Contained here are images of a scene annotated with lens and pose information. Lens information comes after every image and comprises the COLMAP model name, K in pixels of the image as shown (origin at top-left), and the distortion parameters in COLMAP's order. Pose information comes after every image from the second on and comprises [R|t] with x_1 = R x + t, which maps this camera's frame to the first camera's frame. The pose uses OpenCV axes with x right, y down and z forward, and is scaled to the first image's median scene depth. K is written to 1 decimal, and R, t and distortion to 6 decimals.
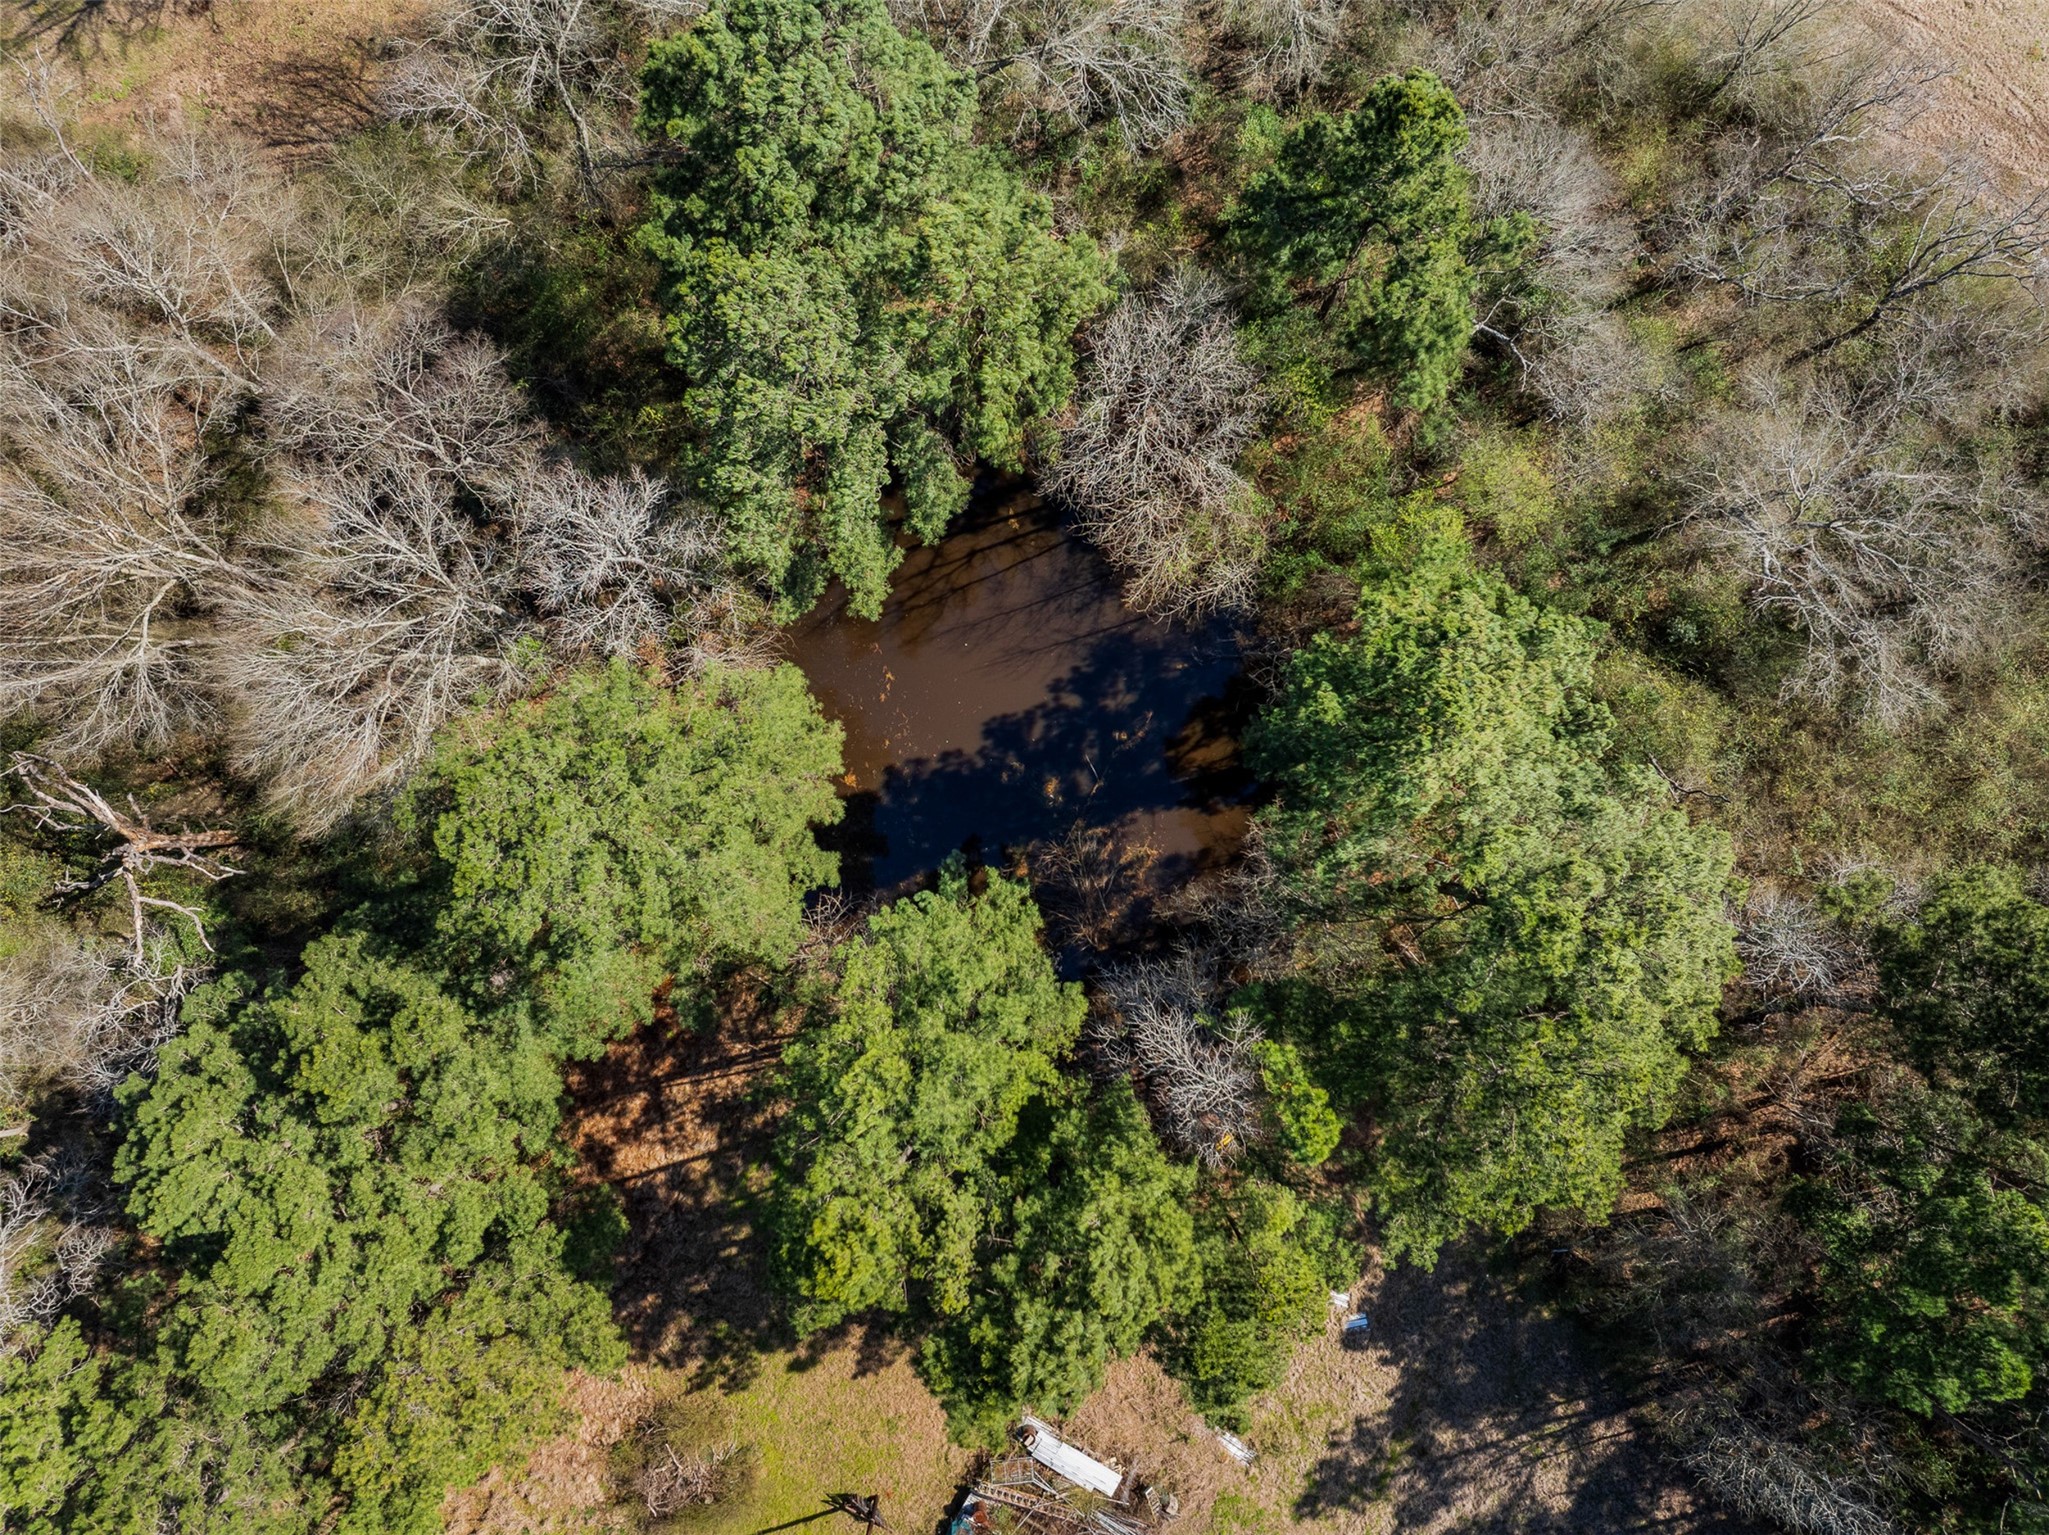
lens RADIAL K [[1452.1, 0, 1024.5], [0, 1452.1, 767.5], [0, 0, 1]] dist [-0.000524, 0.000141]
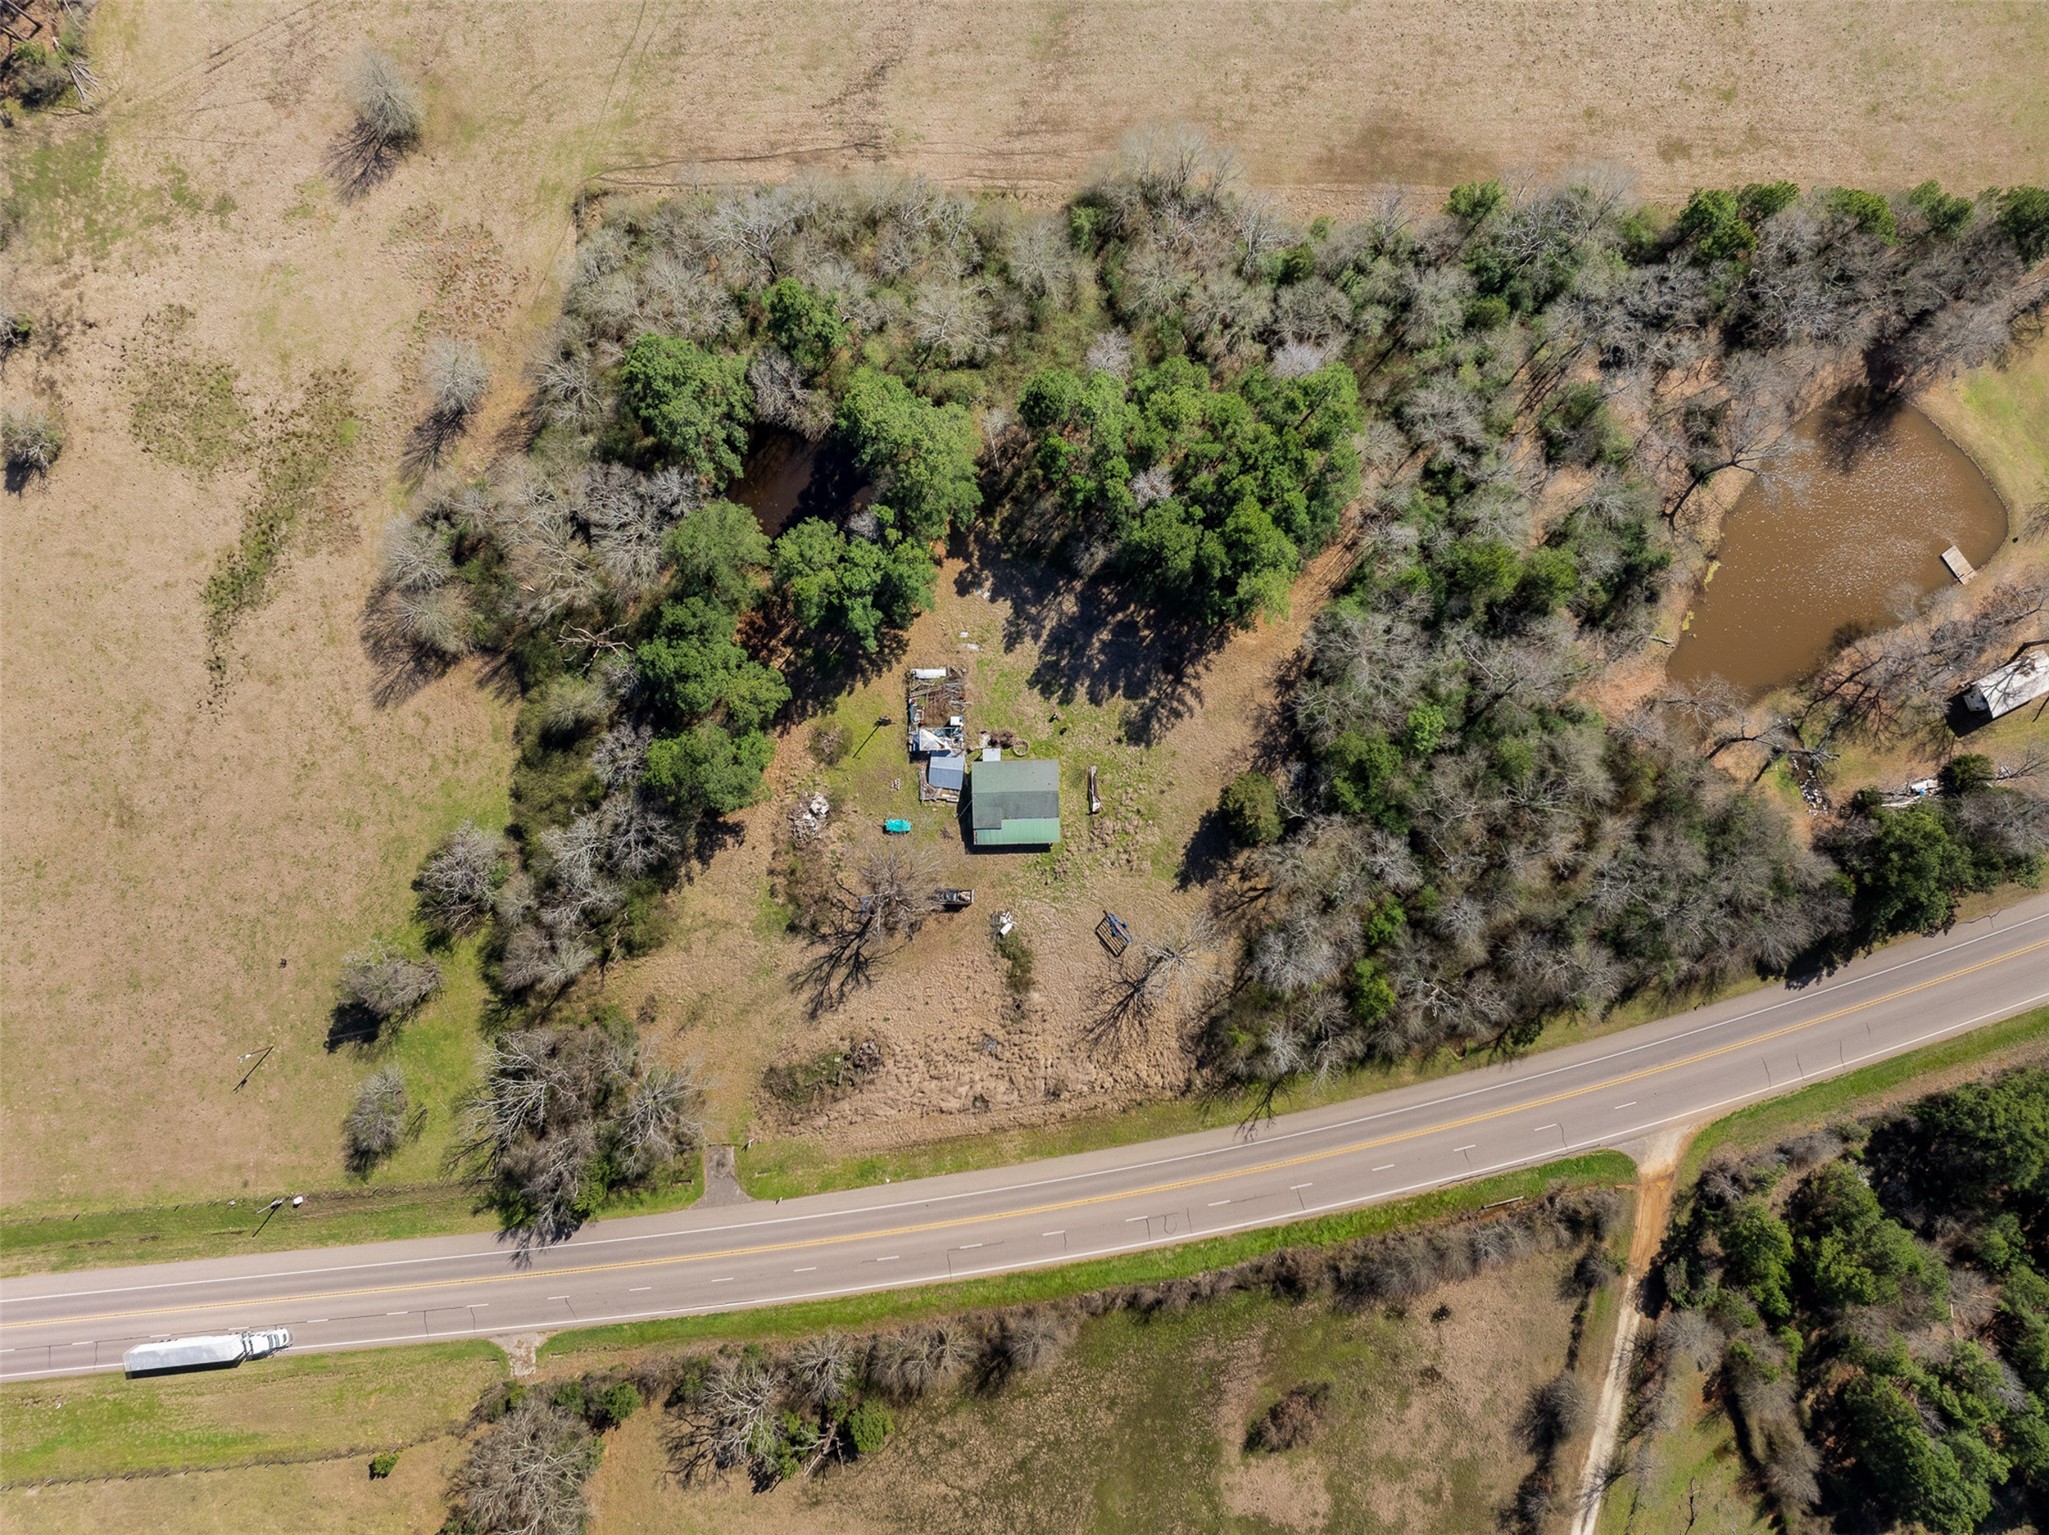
lens RADIAL K [[1419.0, 0, 1024.5], [0, 1419.0, 767.5], [0, 0, 1]] dist [0.001338, 0.000102]
pose [[0.852827, -0.521977, -0.015037, 0.167529], [0.522194, 0.852470, 0.024661, 0.802831], [-0.000053, -0.028884, 0.999583, -2.568176]]
